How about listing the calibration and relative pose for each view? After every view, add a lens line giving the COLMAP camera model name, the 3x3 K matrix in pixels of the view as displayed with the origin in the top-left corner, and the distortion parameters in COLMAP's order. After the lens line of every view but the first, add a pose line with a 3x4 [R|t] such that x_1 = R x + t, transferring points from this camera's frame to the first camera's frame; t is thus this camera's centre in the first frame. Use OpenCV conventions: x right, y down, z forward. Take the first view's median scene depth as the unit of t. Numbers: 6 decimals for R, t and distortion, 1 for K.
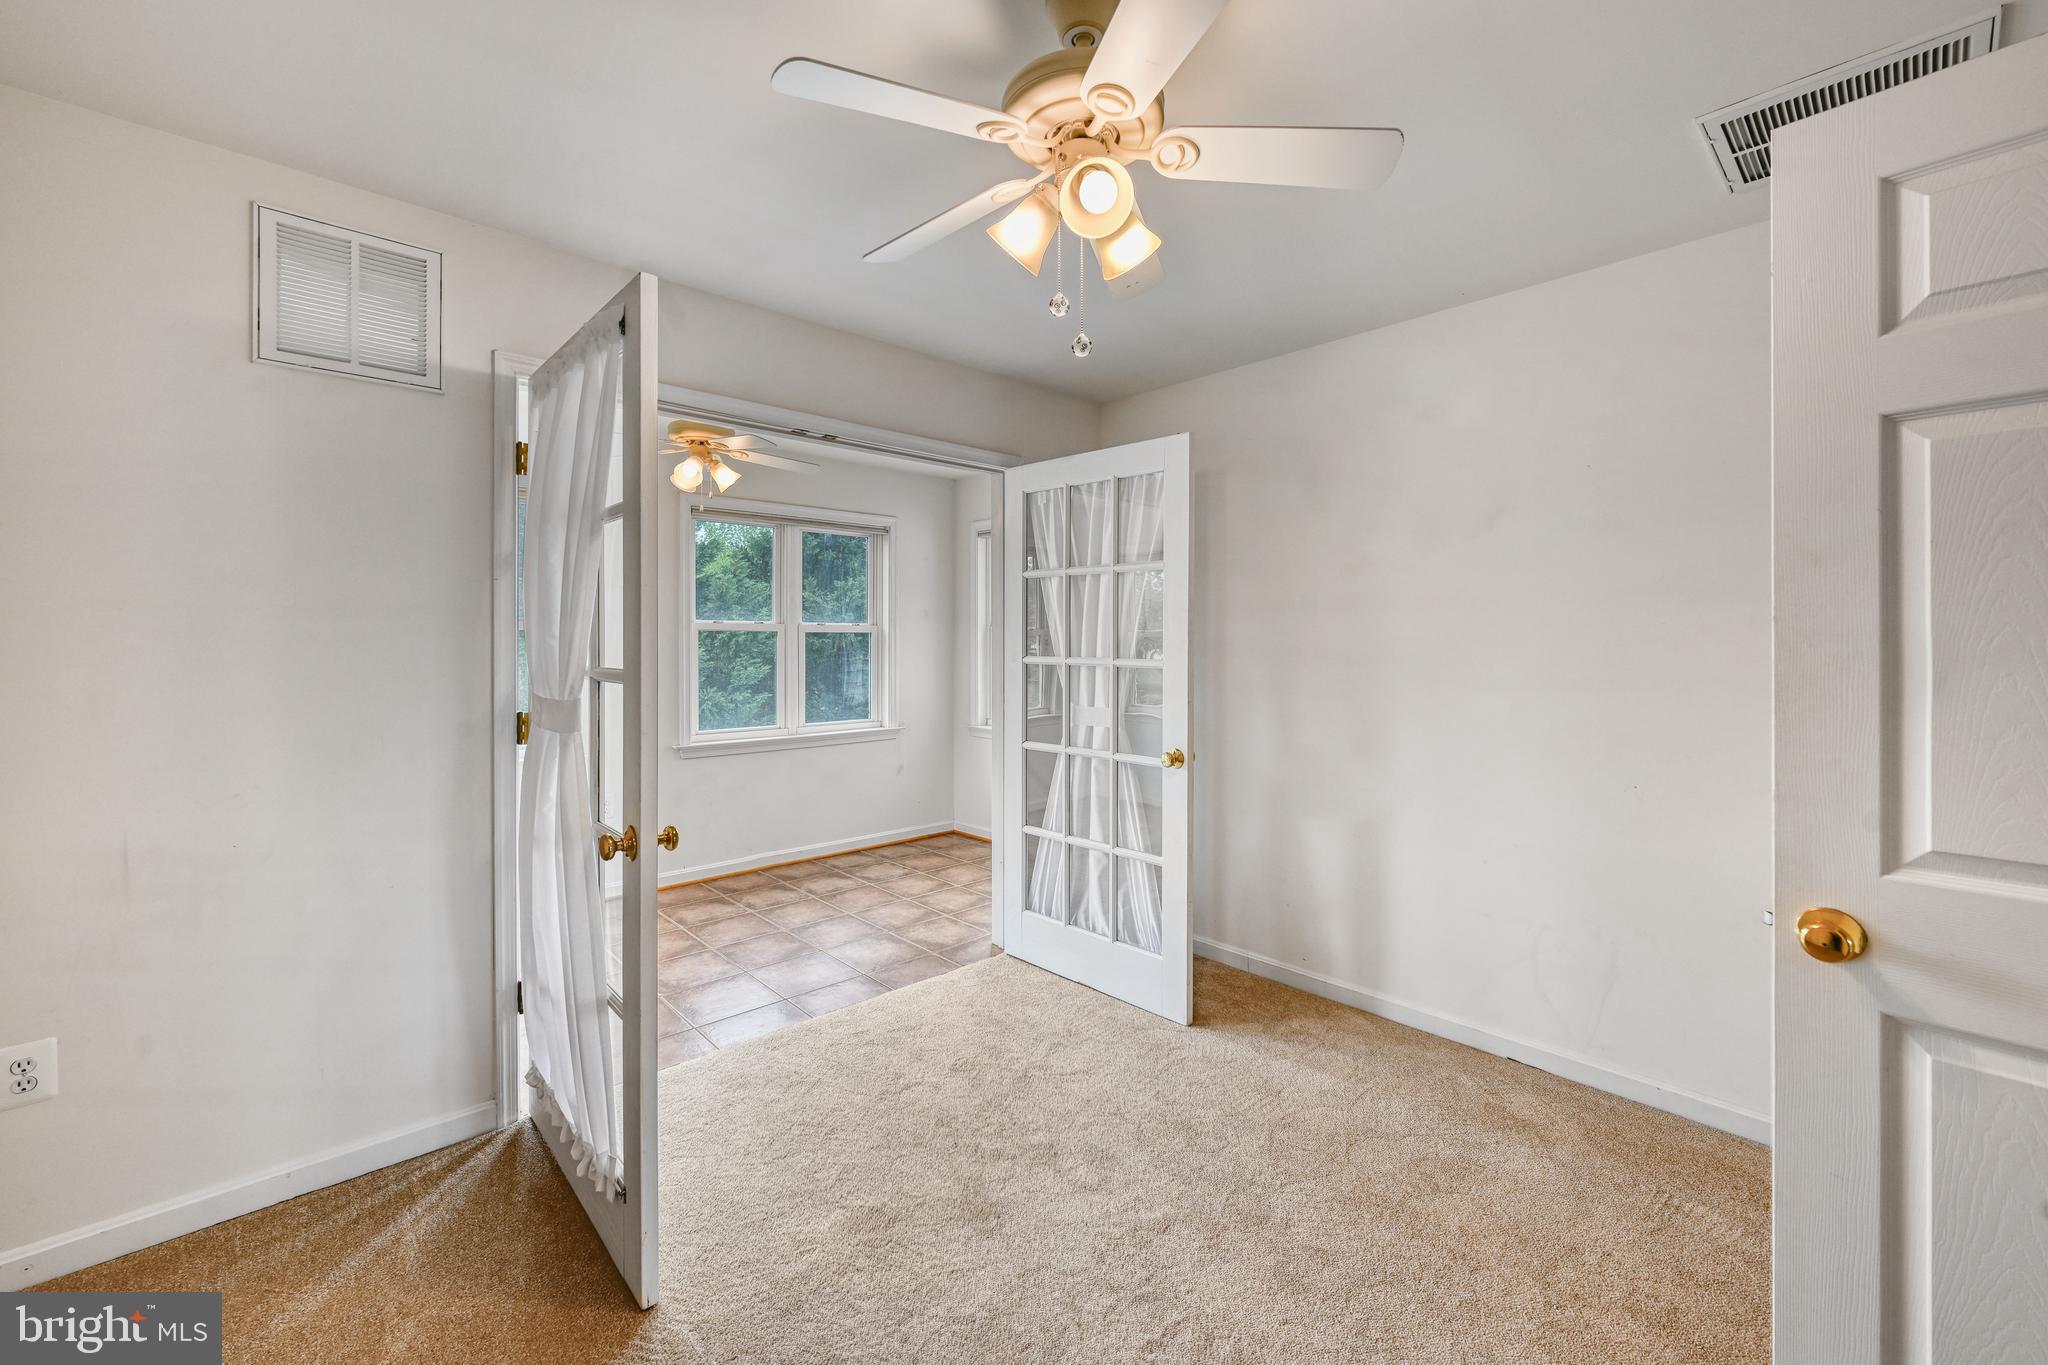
lens RADIAL K [[824.8, 0, 1011.7], [0, 824.8, 659.5], [0, 0, 1]] dist [0.000357, 0.000229]
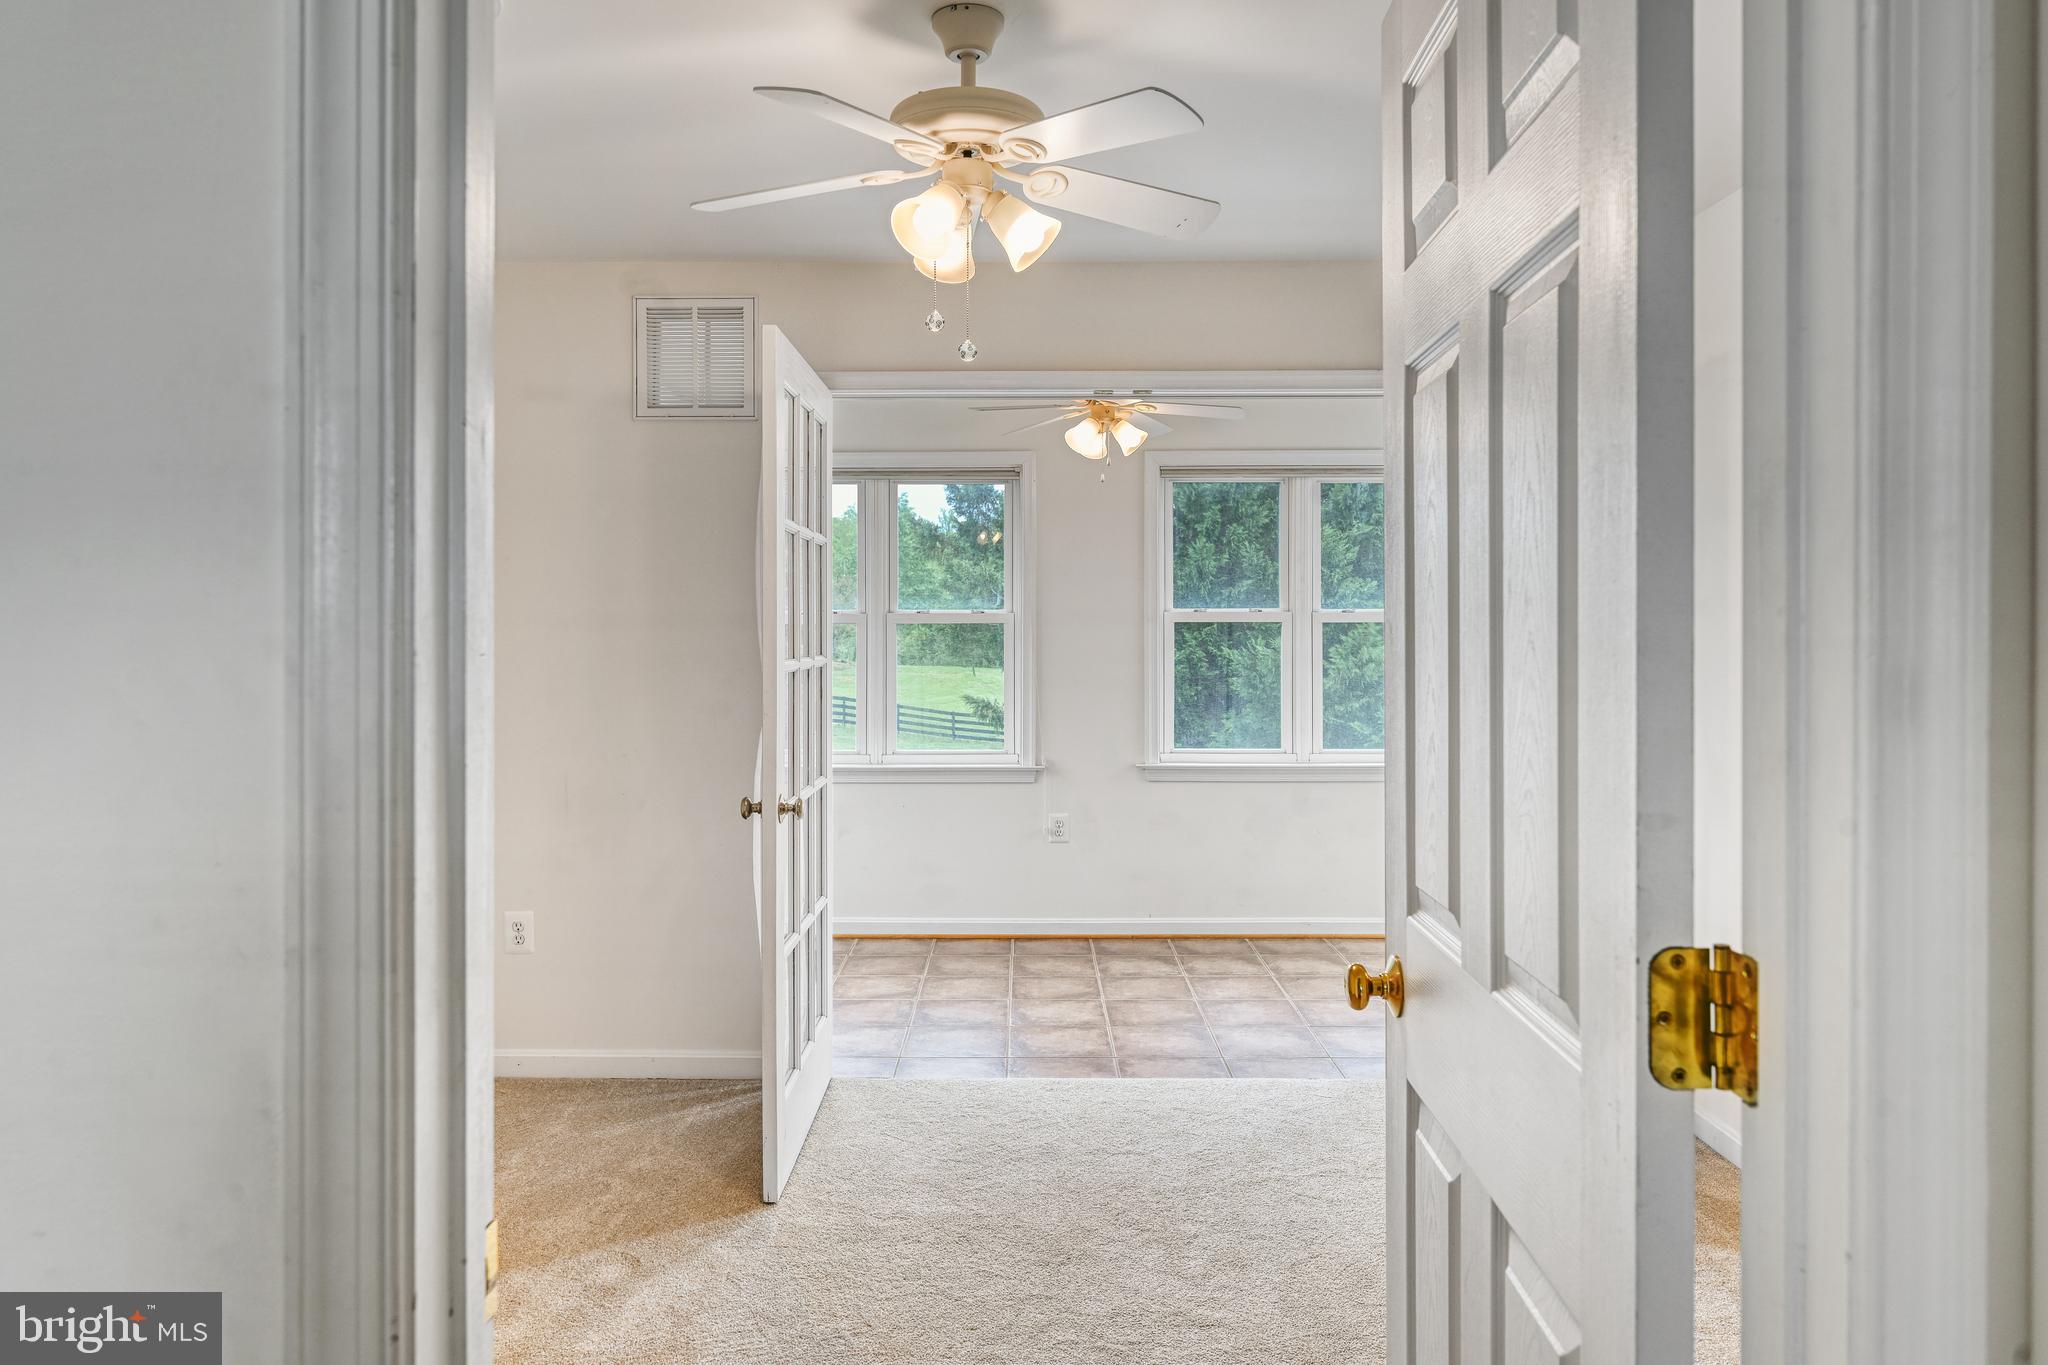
lens RADIAL K [[1385.1, 0, 1030.0], [0, 1385.1, 680.6], [0, 0, 1]] dist [-0.000117, -0.000346]
pose [[0.734783, 0.019667, -0.678017, 0.879424], [-0.011750, 0.999799, 0.016266, 0.002415], [0.678200, -0.003985, 0.734866, -0.149730]]
